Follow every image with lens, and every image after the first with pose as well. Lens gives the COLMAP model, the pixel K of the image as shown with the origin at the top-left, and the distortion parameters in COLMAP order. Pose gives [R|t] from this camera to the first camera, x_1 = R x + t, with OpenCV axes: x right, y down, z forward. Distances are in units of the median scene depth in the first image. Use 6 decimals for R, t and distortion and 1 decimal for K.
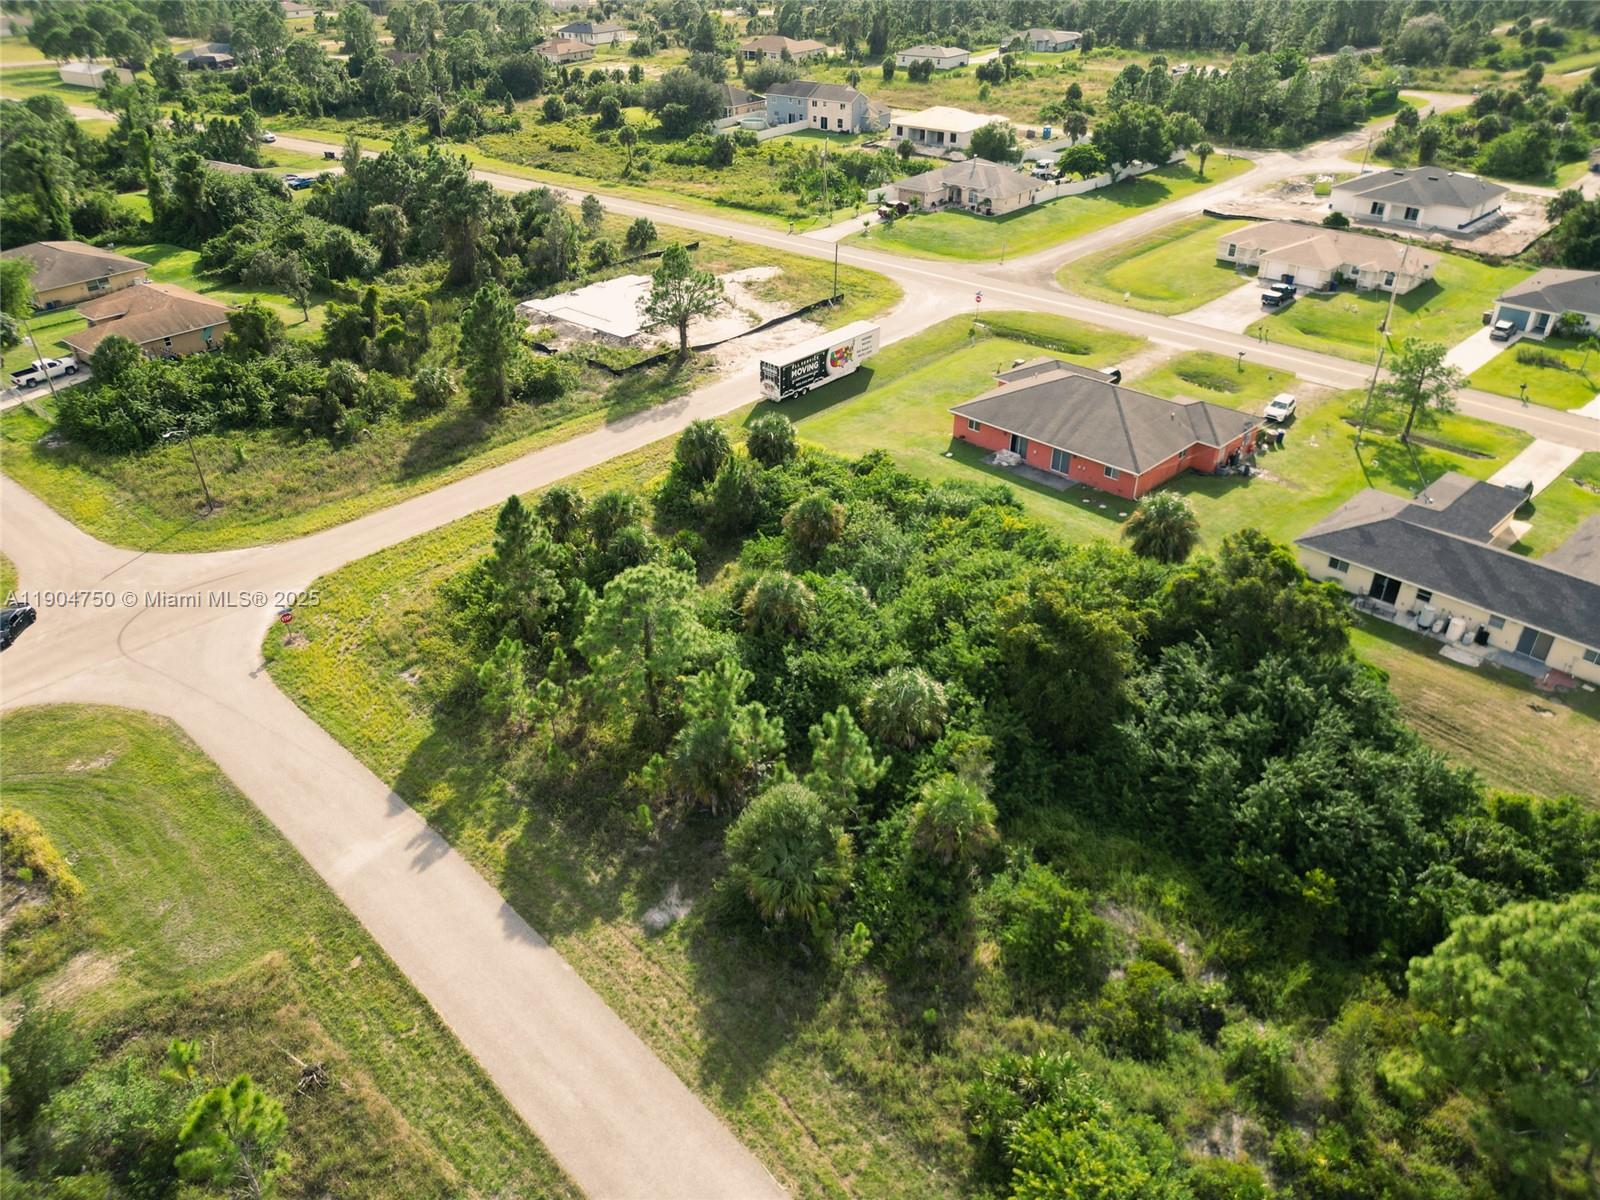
lens RADIAL K [[1116.8, 0, 794.1], [0, 1116.8, 608.4], [0, 0, 1]] dist [0.057494, -0.048439]
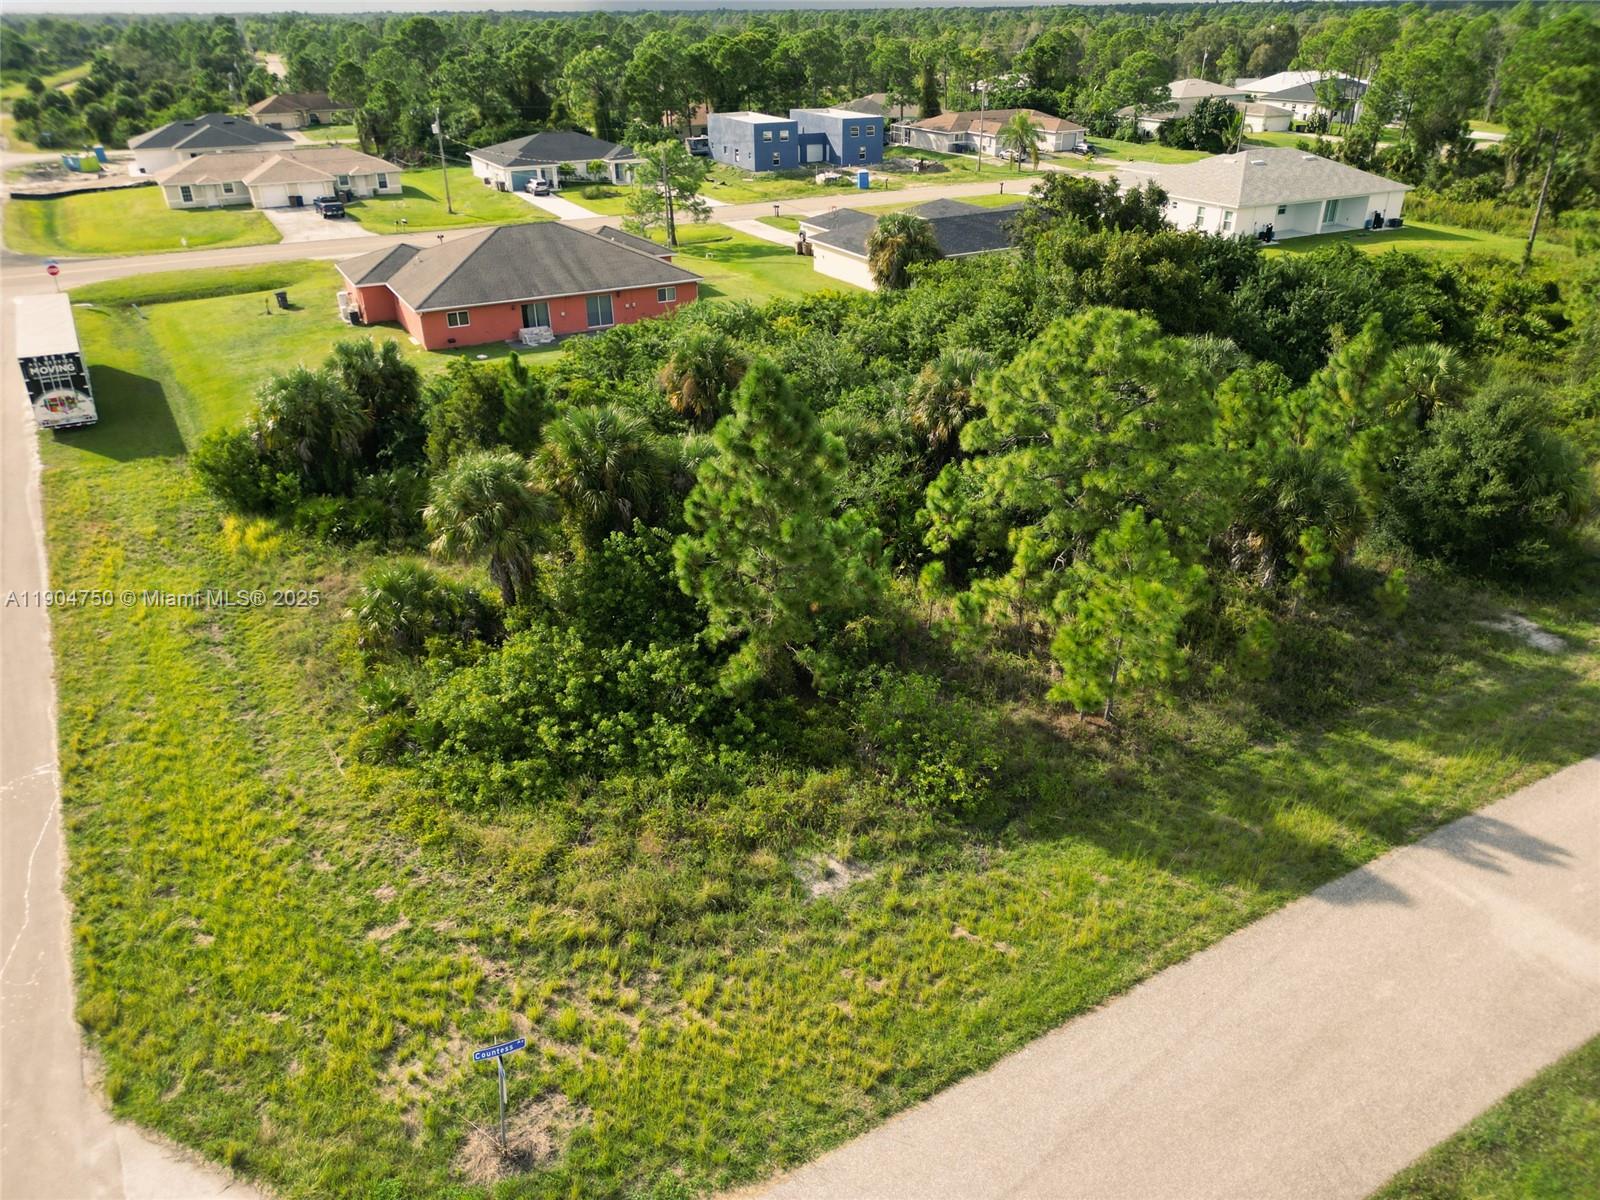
lens RADIAL K [[1116.8, 0, 796.2], [0, 1116.8, 603.4], [0, 0, 1]] dist [0.057494, -0.048439]
pose [[0.274397, -0.444744, 0.852590, -0.633354], [0.521050, 0.813949, 0.256893, -0.123113], [-0.808216, 0.373751, 0.455079, 0.797247]]
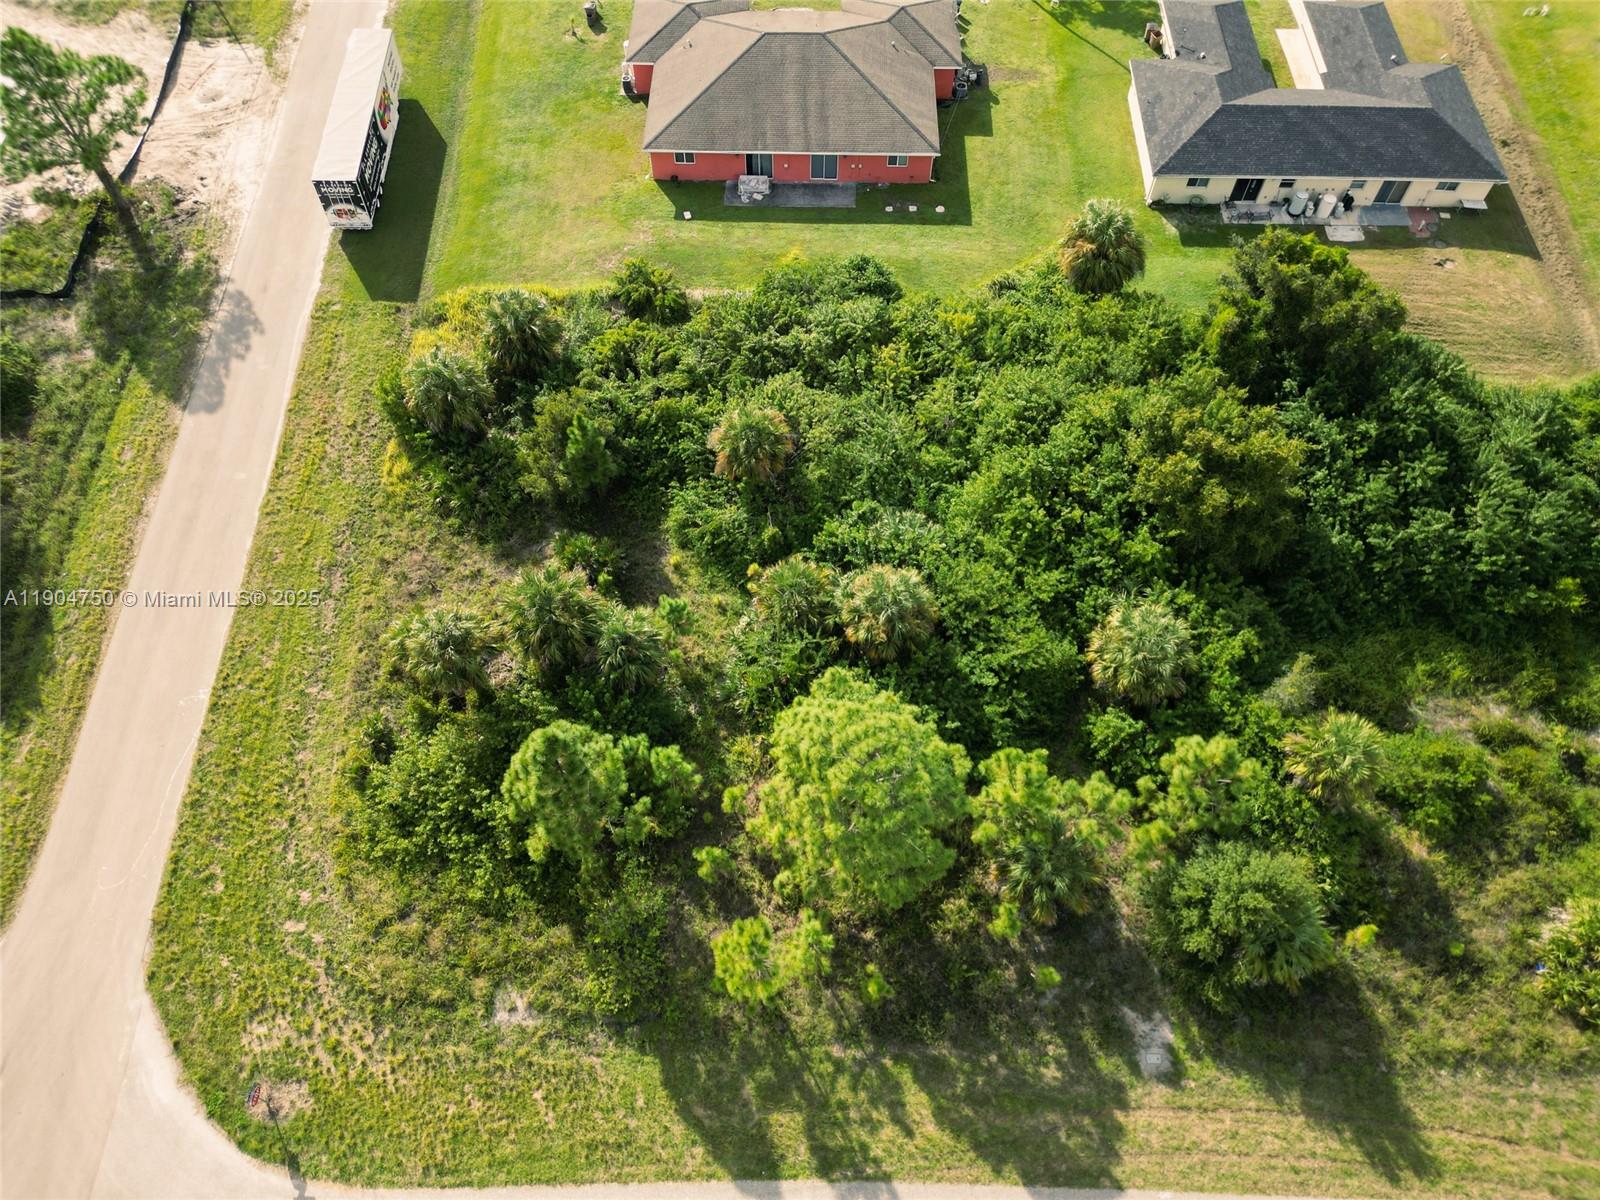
lens RADIAL K [[1116.8, 0, 798.4], [0, 1116.8, 598.8], [0, 0, 1]] dist [0.057494, -0.048439]
pose [[0.710450, -0.594616, 0.376420, -0.326378], [0.369109, 0.770246, 0.520076, -0.410009], [-0.599181, -0.230549, 0.766700, 0.445980]]
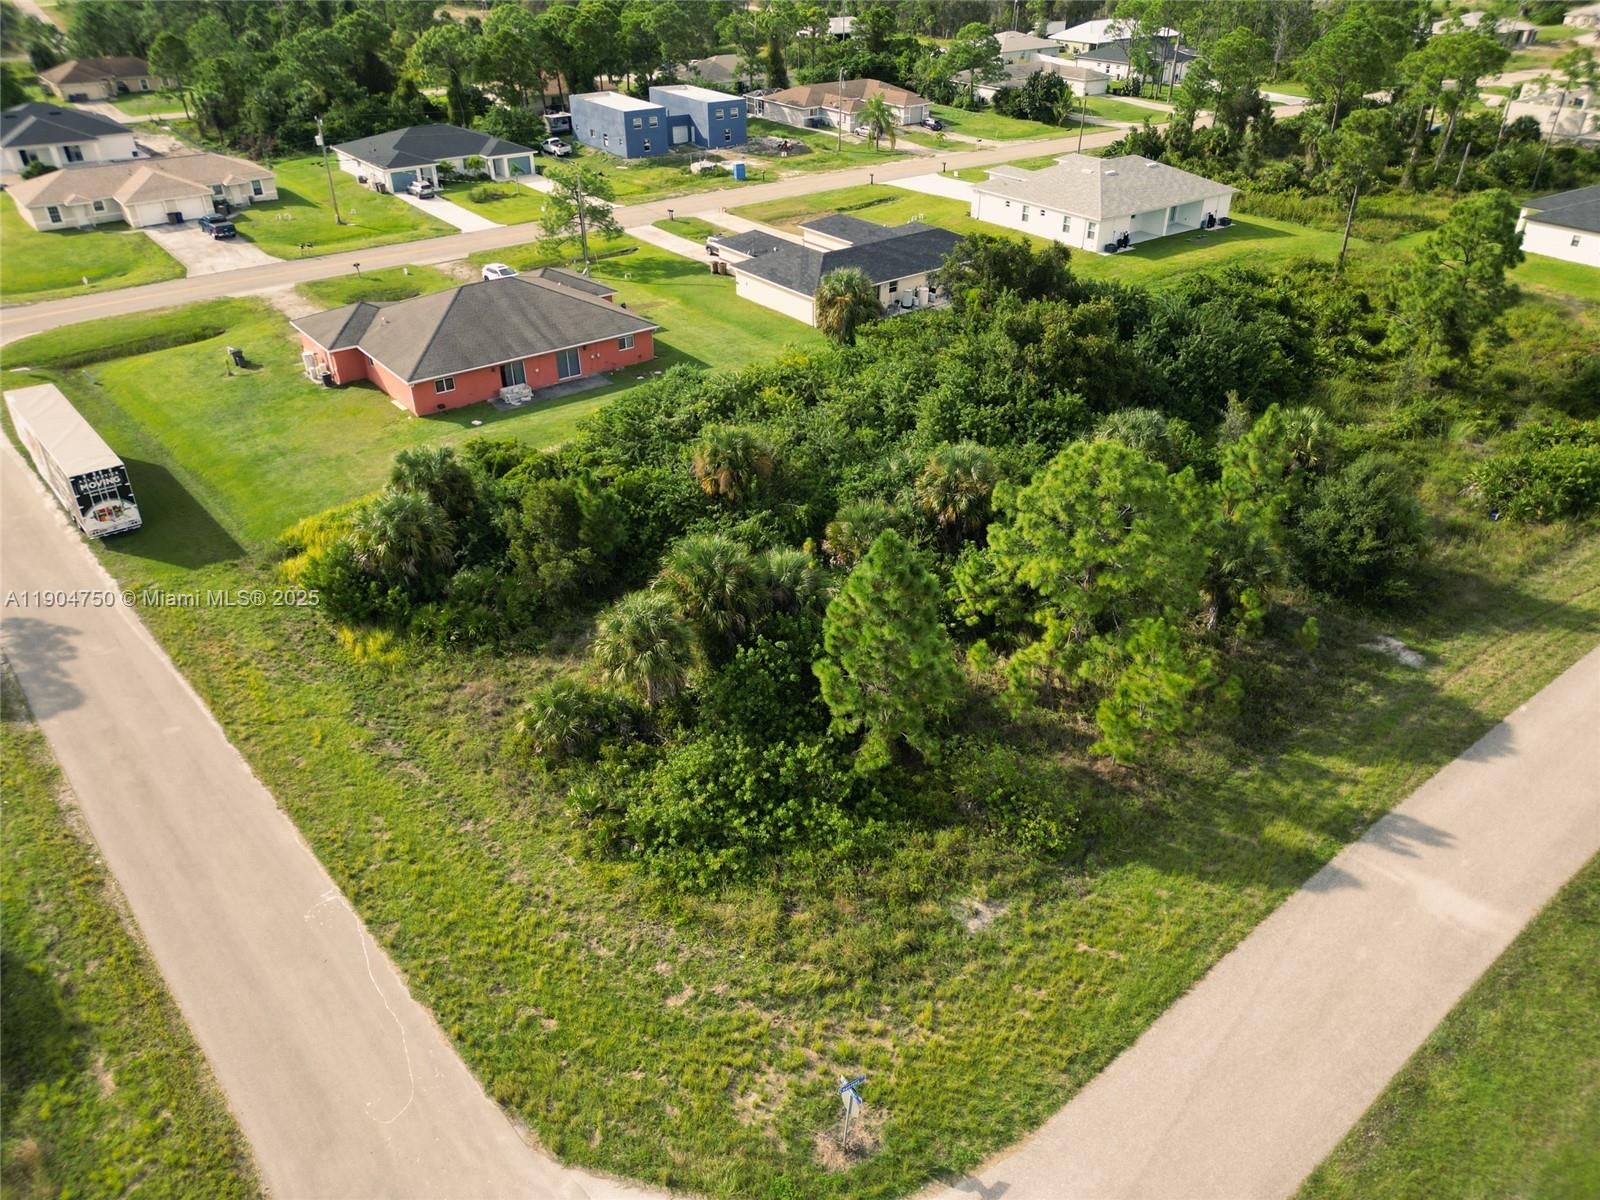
lens RADIAL K [[1116.8, 0, 797.5], [0, 1116.8, 603.1], [0, 0, 1]] dist [0.057494, -0.048439]
pose [[0.106074, -0.522264, 0.846161, -0.728925], [0.532620, 0.748433, 0.395176, -0.311657], [-0.839681, 0.408764, 0.357558, 0.818419]]
